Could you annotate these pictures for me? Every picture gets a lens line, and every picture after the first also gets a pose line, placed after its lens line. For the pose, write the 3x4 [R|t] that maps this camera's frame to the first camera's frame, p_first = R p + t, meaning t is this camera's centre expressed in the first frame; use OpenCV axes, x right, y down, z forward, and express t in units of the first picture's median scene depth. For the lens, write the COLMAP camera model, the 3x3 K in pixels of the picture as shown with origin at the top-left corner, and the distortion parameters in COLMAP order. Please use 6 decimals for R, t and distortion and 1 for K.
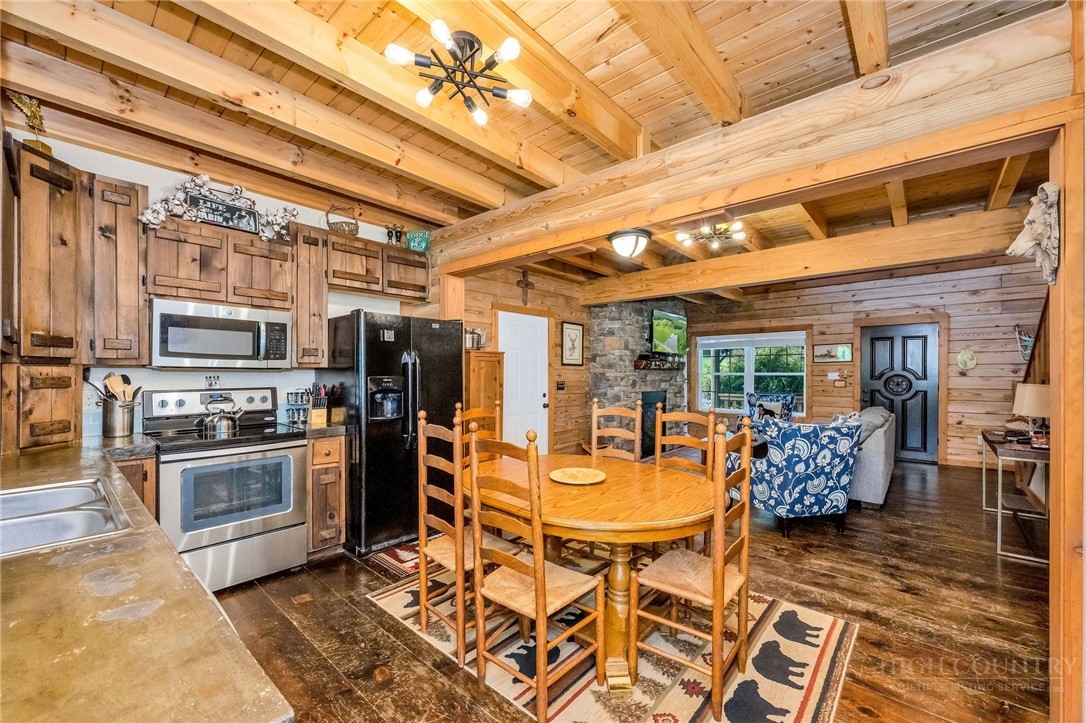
lens RADIAL K [[432.3, 0, 537.0], [0, 432.3, 358.9], [0, 0, 1]] dist [-0.000463, -0.000222]
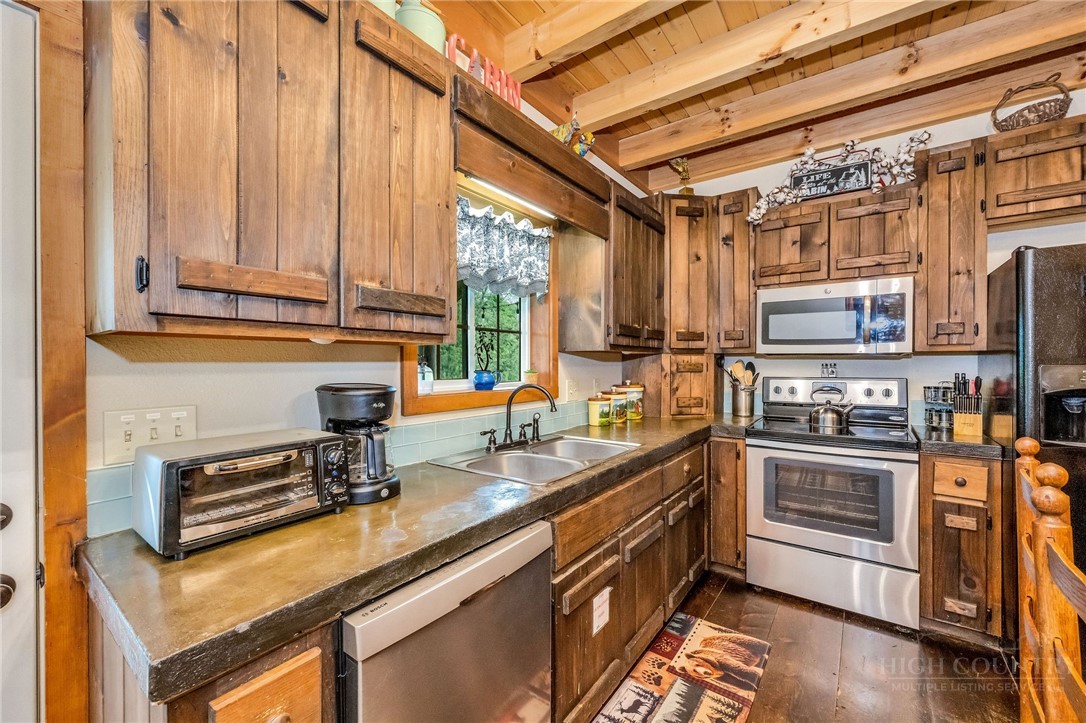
lens RADIAL K [[432.3, 0, 537.0], [0, 432.3, 358.9], [0, 0, 1]] dist [-0.000463, -0.000222]
pose [[0.092761, -0.007708, -0.995659, 0.106647], [0.034575, 0.999392, -0.004515, 0.013526], [0.995088, -0.034006, 0.092971, 0.319117]]
